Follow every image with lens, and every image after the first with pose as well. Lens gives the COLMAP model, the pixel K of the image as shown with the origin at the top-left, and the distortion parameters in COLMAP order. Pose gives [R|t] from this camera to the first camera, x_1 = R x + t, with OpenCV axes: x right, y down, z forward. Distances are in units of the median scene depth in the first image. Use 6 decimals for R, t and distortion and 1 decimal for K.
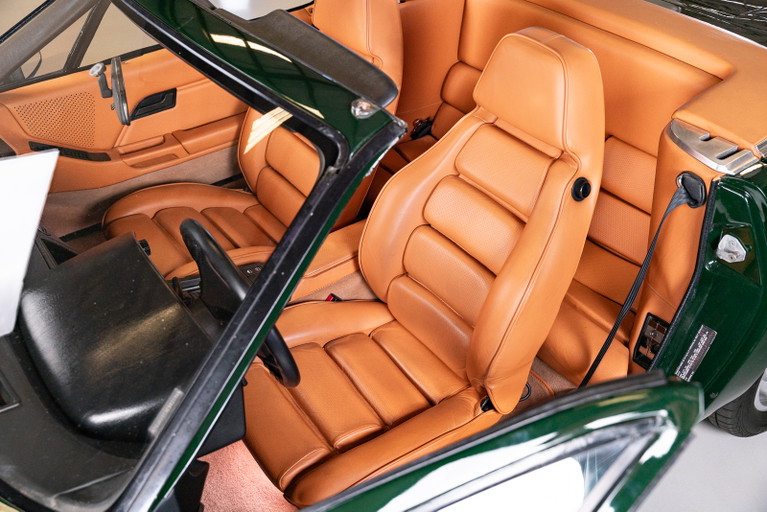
lens RADIAL K [[747.9, 0, 383.5], [0, 747.9, 256.0], [0, 0, 1]] dist [-0.005445, -0.008534]
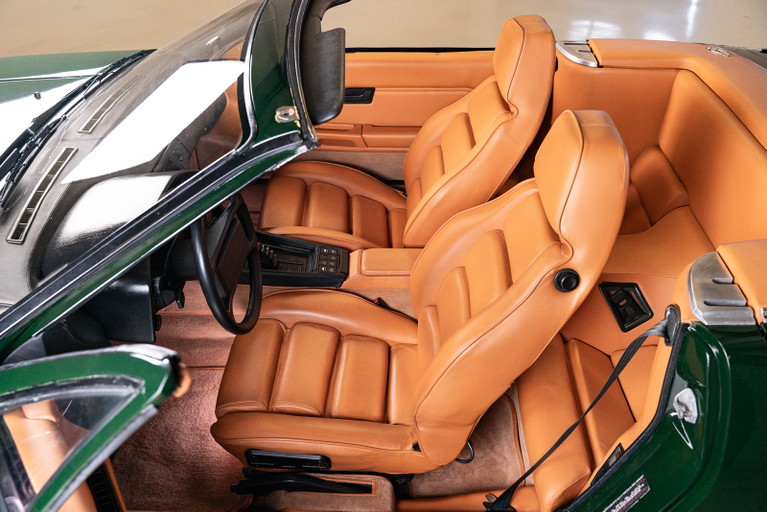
lens RADIAL K [[747.9, 0, 383.5], [0, 747.9, 256.0], [0, 0, 1]] dist [-0.005445, -0.008534]
pose [[0.813808, 0.366431, -0.451048, 0.413696], [-0.386651, 0.920844, 0.050474, -0.063117], [0.433840, 0.133322, 0.891072, 0.032952]]
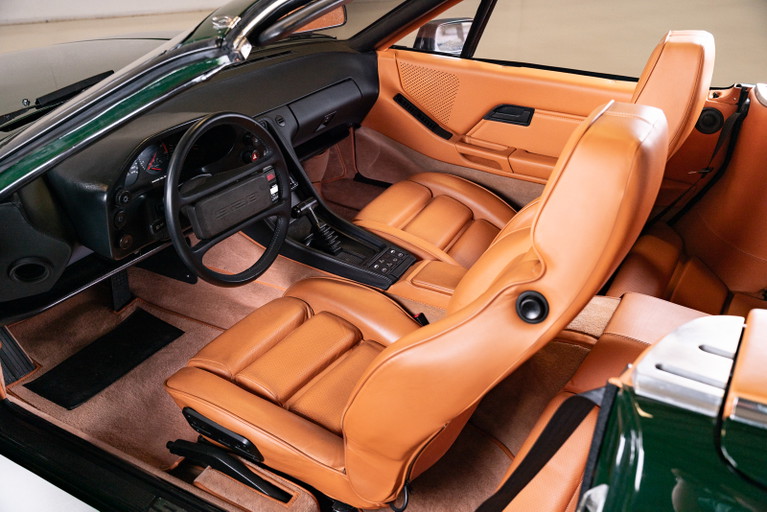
lens RADIAL K [[742.4, 0, 383.5], [0, 742.4, 256.0], [0, 0, 1]] dist [0.000141, -0.001998]
pose [[0.441427, 0.475814, -0.760752, 0.605761], [-0.577634, 0.799475, 0.164860, -0.137142], [0.686645, 0.366663, 0.627756, 0.361325]]
